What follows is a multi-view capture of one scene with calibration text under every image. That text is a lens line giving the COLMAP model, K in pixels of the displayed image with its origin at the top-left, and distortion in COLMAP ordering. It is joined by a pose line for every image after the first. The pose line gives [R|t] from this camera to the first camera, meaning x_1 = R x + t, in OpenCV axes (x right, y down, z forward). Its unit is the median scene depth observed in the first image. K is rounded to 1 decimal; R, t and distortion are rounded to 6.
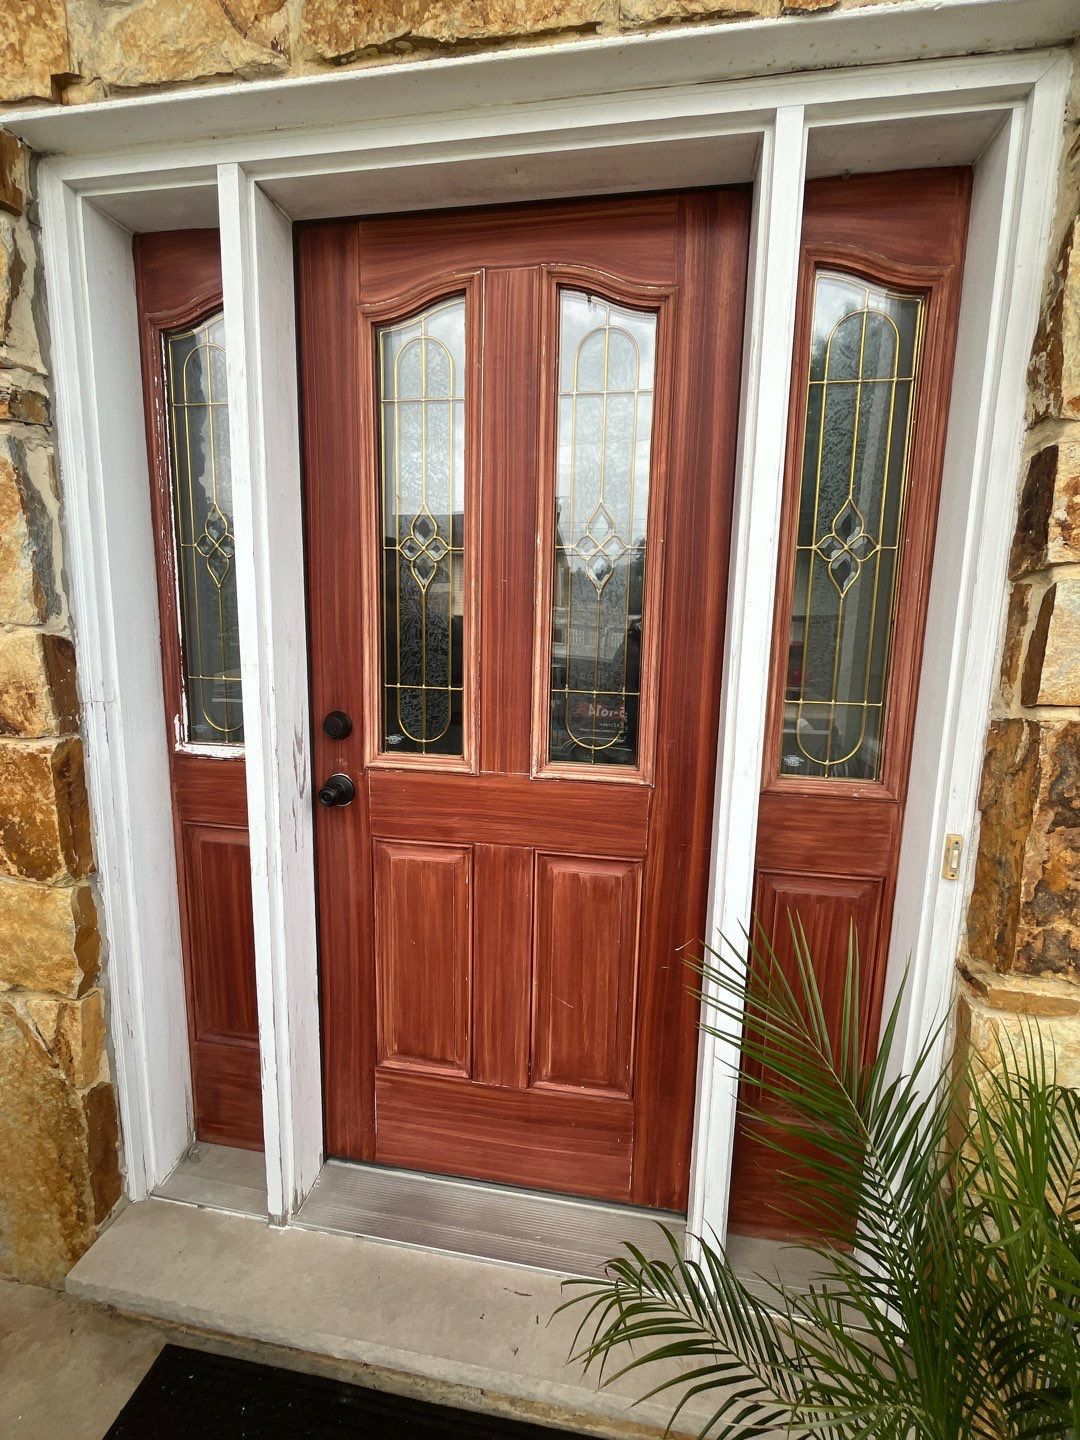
lens RADIAL K [[689.9, 0, 537.4], [0, 689.9, 719.3], [0, 0, 1]] dist [-0.001147, 0.000331]
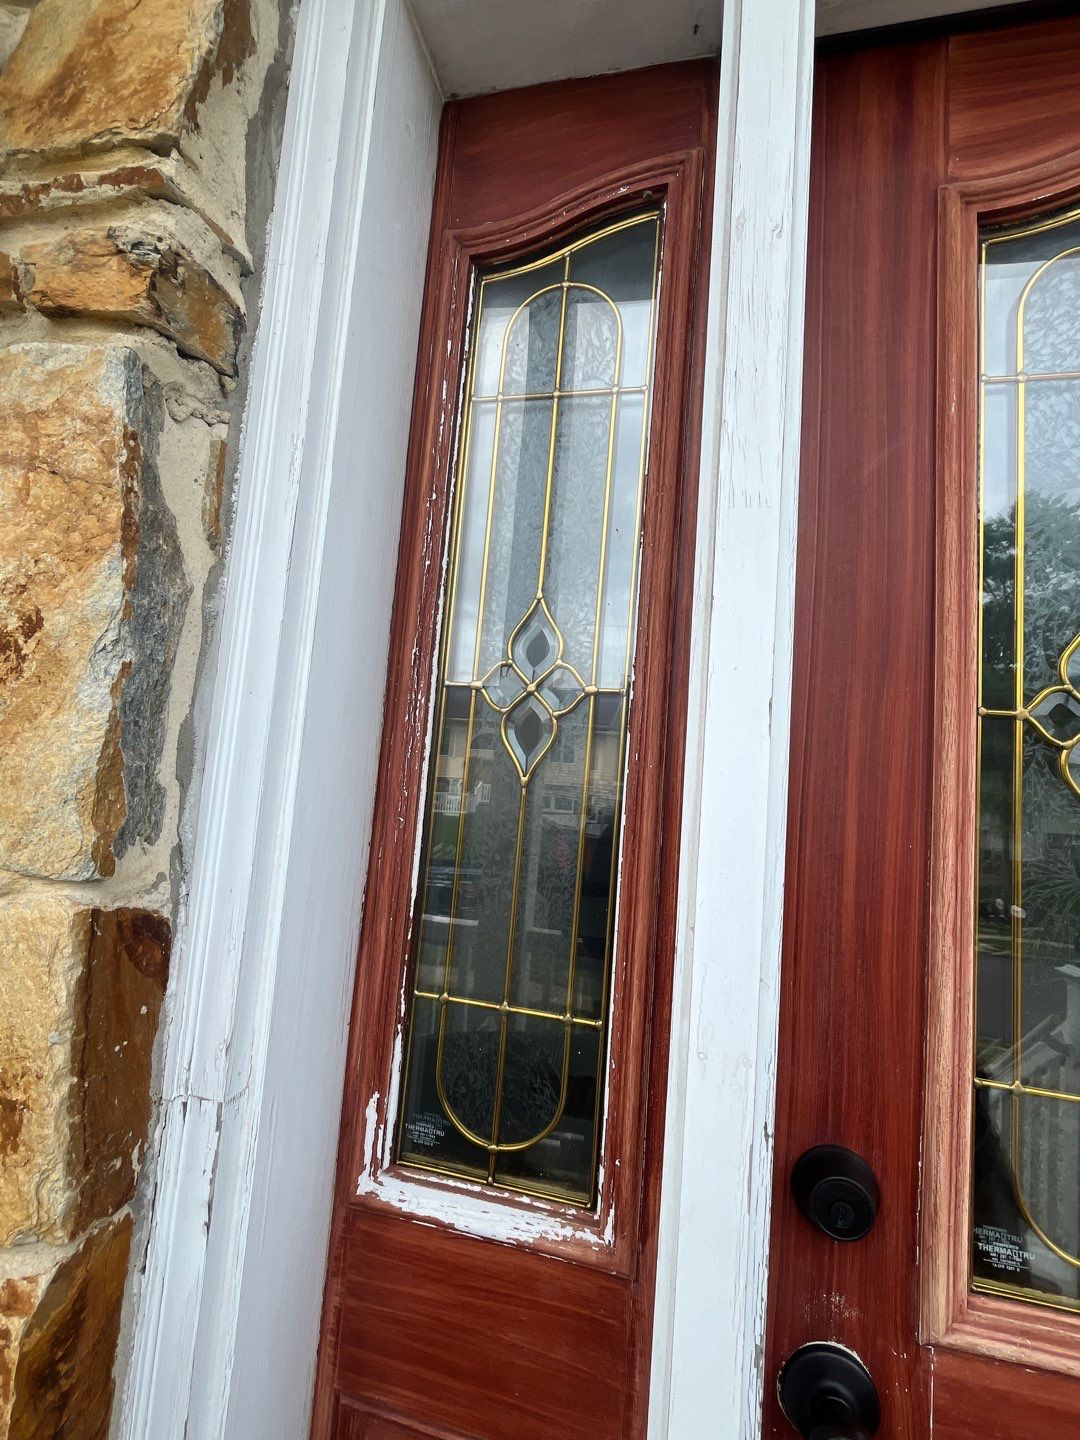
lens RADIAL K [[689.9, 0, 539.3], [0, 689.9, 713.7], [0, 0, 1]] dist [-0.001147, 0.000331]
pose [[0.996570, 0.051995, -0.064385, -0.466065], [-0.067161, 0.962705, -0.262085, -0.133509], [0.048357, 0.265510, 0.962895, 0.637259]]
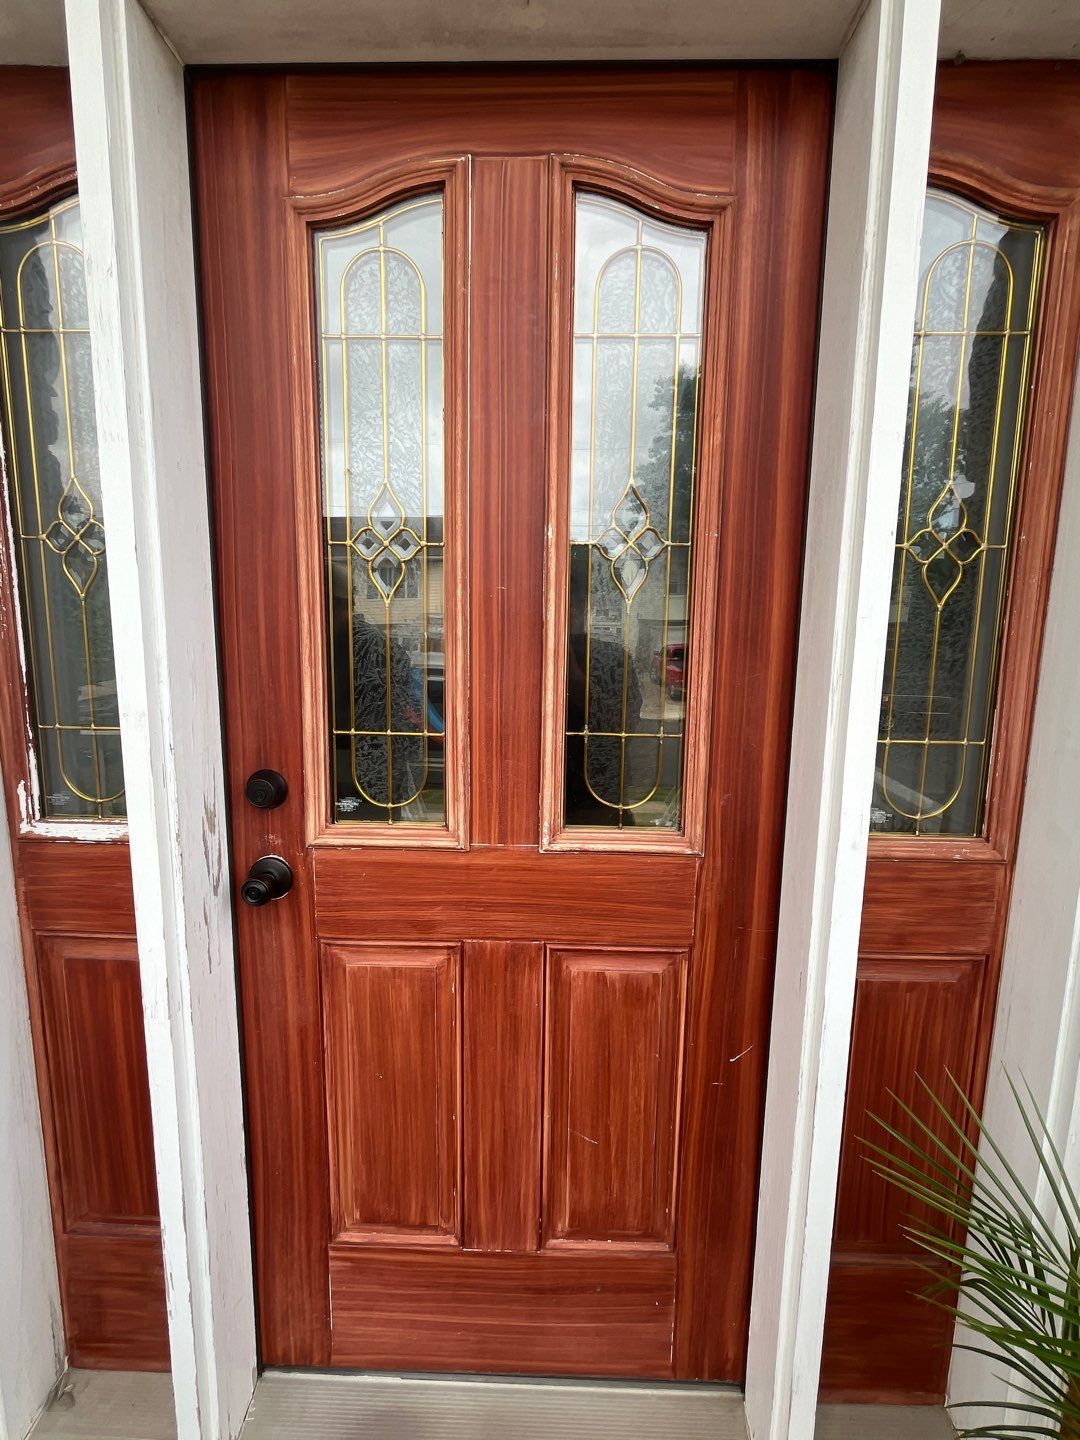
lens RADIAL K [[689.2, 0, 536.4], [0, 689.2, 720.9], [0, 0, 1]] dist [-0.004499, 0.001893]
pose [[0.988784, -0.029020, 0.146505, -0.124278], [0.029900, 0.999546, -0.003806, -0.055455], [-0.146328, 0.008143, 0.989203, 0.269959]]
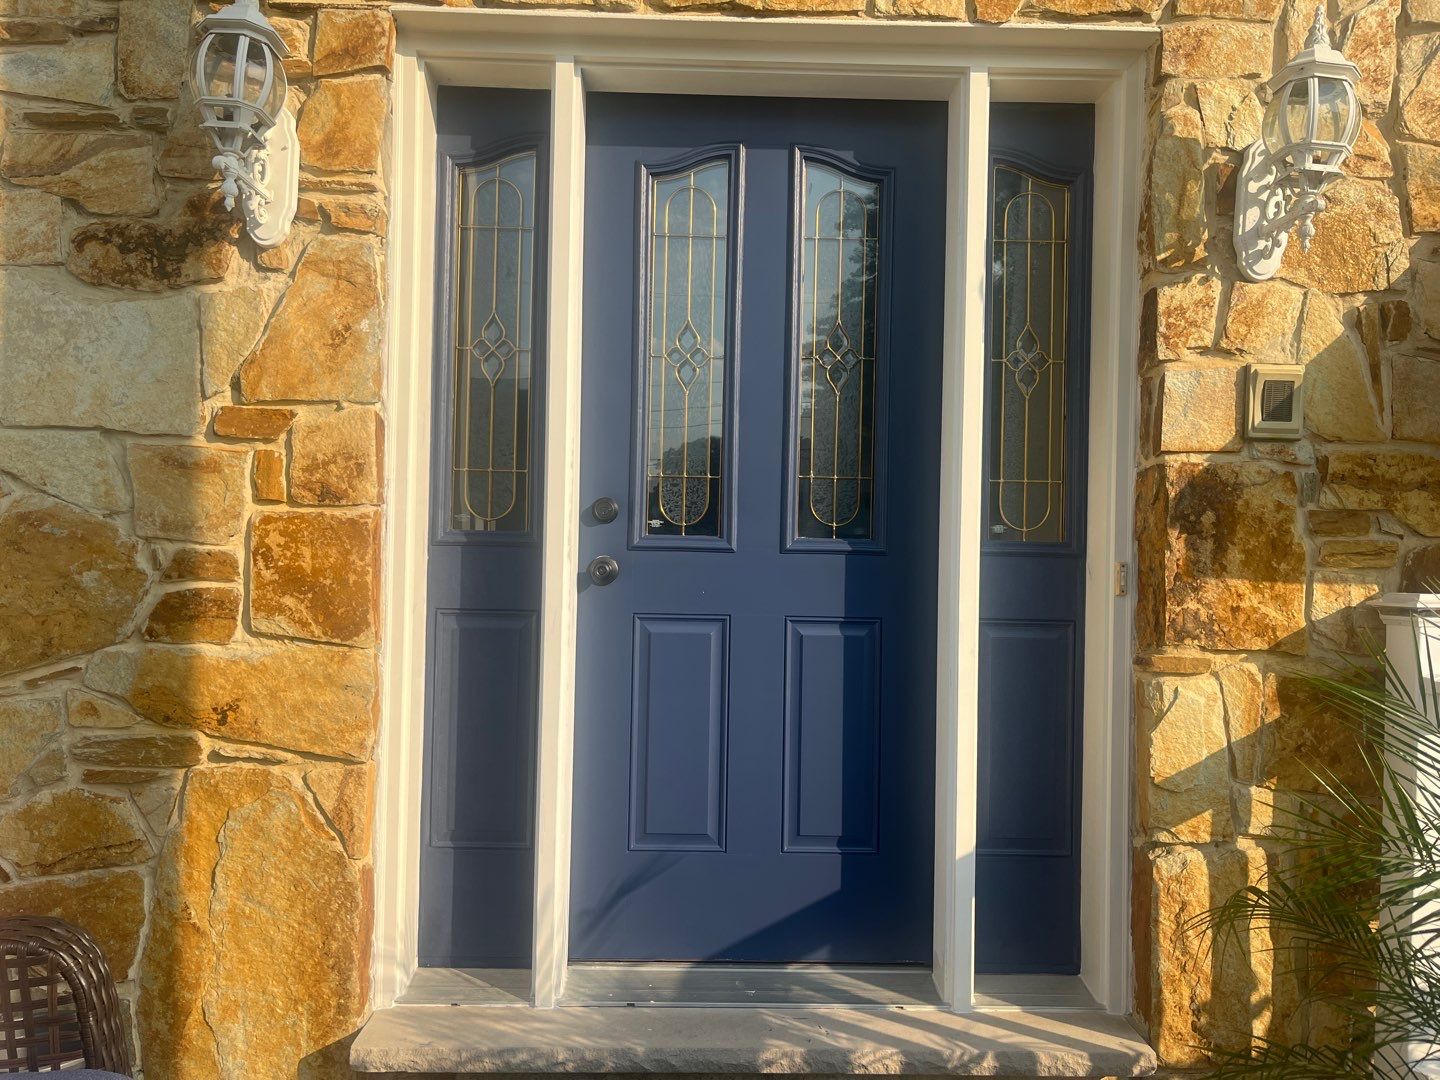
lens RADIAL K [[1172.2, 0, 721.2], [0, 1172.2, 549.9], [0, 0, 1]] dist [0.042543, -0.020592]
pose [[0.979119, 0.002204, 0.203275, -0.526395], [0.032548, 0.985342, -0.167457, 0.420807], [-0.200664, 0.170576, 0.964696, -0.893159]]
